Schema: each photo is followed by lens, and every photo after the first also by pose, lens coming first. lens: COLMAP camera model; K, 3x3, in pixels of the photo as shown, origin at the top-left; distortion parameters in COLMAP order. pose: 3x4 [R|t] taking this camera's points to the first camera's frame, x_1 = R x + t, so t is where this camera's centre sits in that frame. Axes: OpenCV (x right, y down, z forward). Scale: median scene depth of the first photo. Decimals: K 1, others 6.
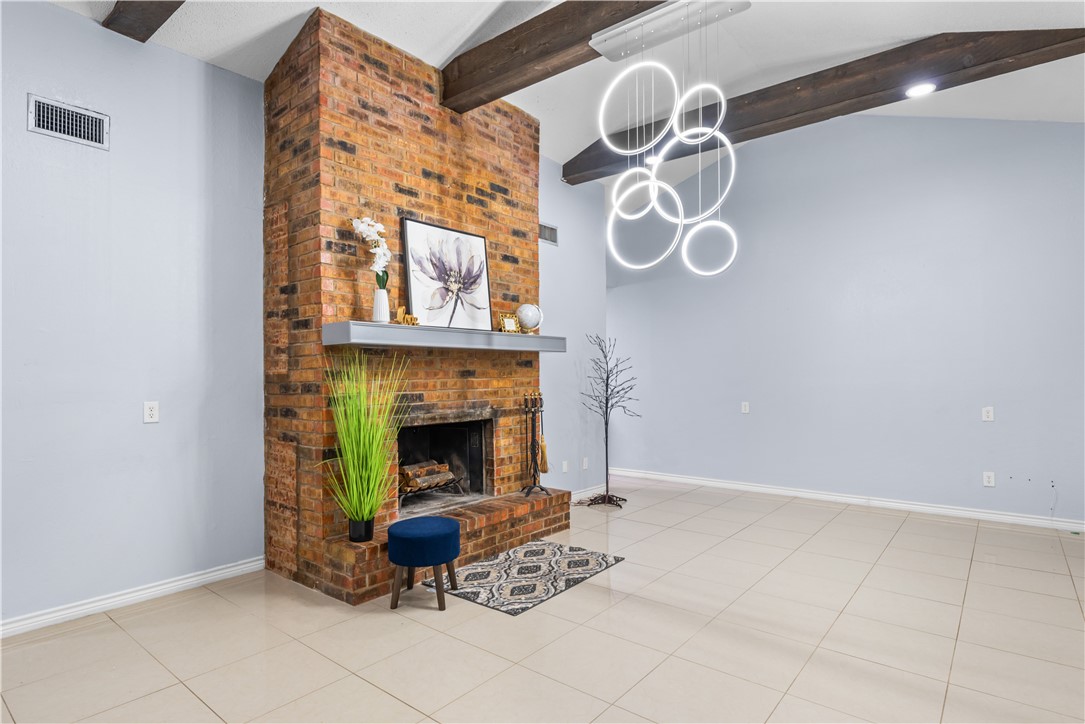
lens RADIAL K [[576.6, 0, 539.2], [0, 576.6, 372.4], [0, 0, 1]] dist [0.000588, -0.000070]
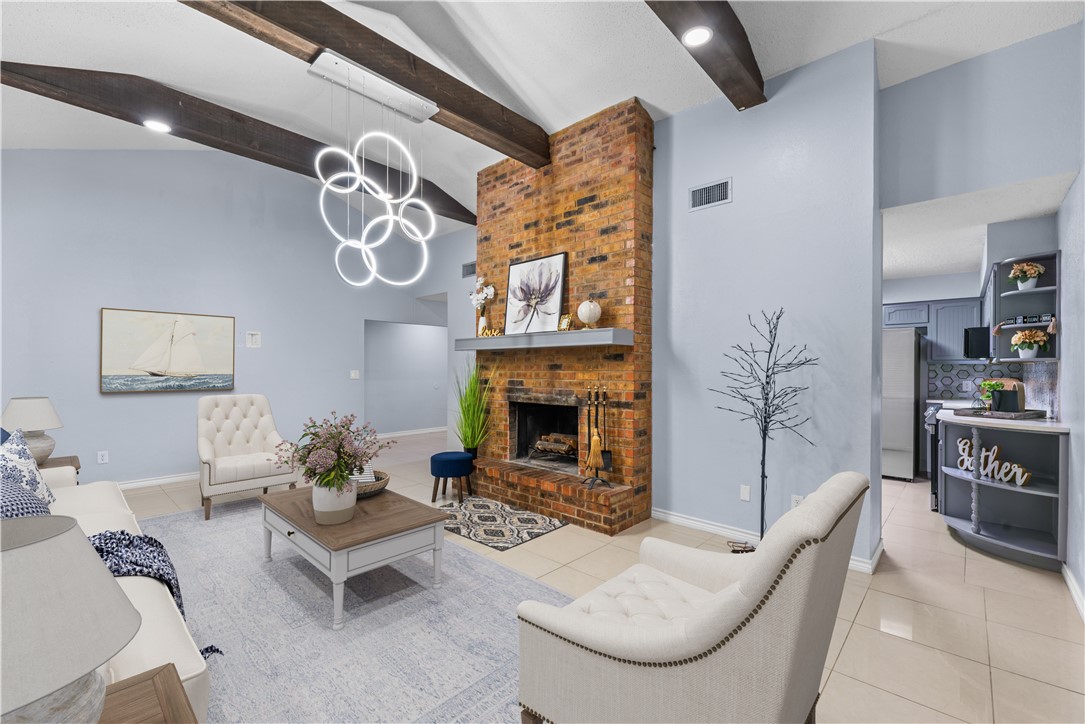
lens RADIAL K [[453.8, 0, 541.6], [0, 453.8, 369.1], [0, 0, 1]] dist [-0.001477, -0.000505]
pose [[-0.062929, 0.005246, -0.998004, 0.955298], [-0.000820, 0.999986, 0.005308, 0.001750], [0.998018, 0.001152, -0.062924, 1.147032]]
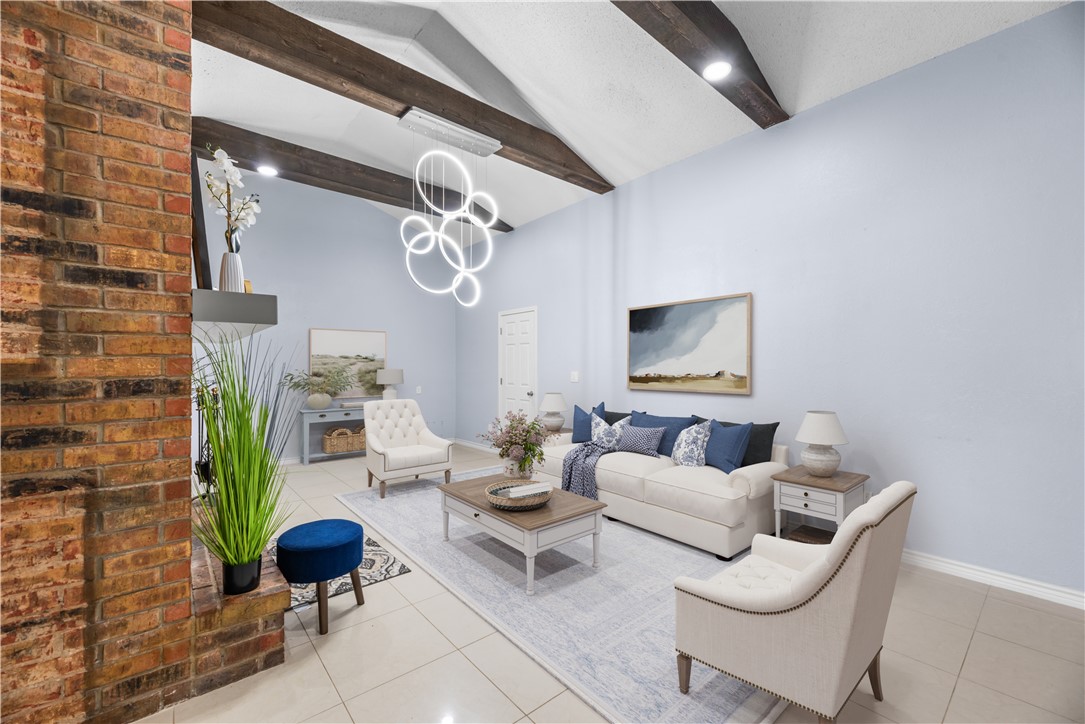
lens RADIAL K [[445.5, 0, 535.9], [0, 445.5, 355.1], [0, 0, 1]] dist [-0.001425, 0.000017]
pose [[0.179936, 0.028485, 0.983266, -0.709884], [-0.016063, 0.999532, -0.026016, -0.001011], [-0.983547, -0.011113, 0.180309, 0.461245]]
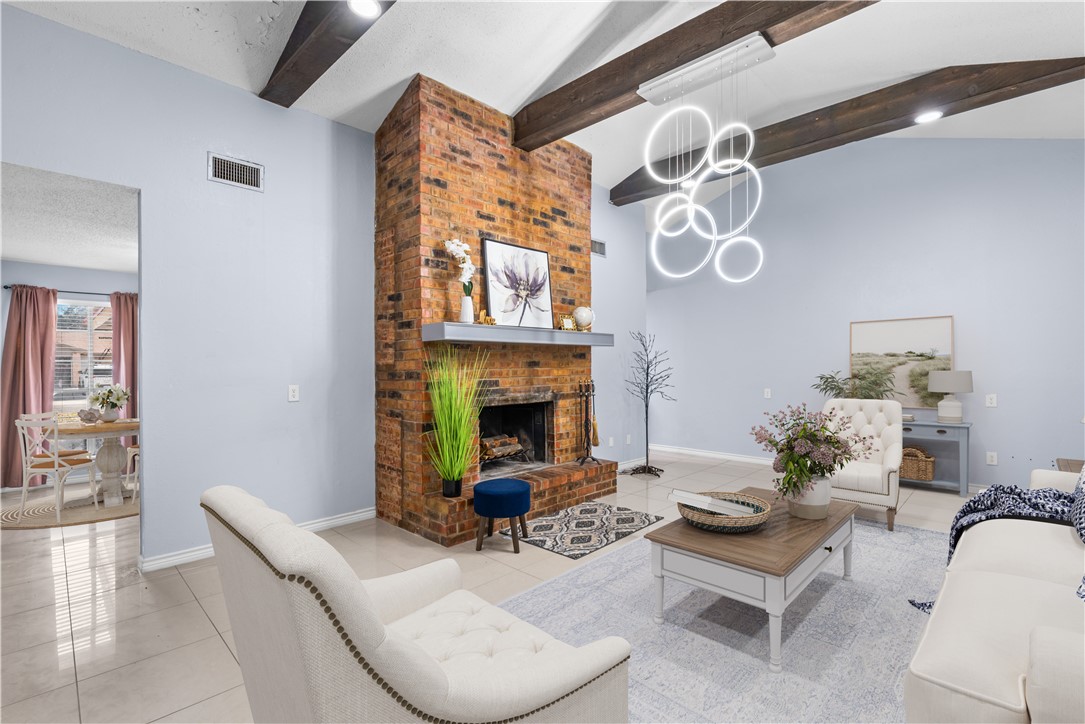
lens RADIAL K [[491.1, 0, 538.8], [0, 491.1, 366.1], [0, 0, 1]] dist [-0.000208, -0.000127]
pose [[0.995992, 0.002182, -0.089415, -0.021554], [-0.001641, 0.999980, 0.006116, 0.000137], [0.089427, -0.005945, 0.995976, -0.043813]]
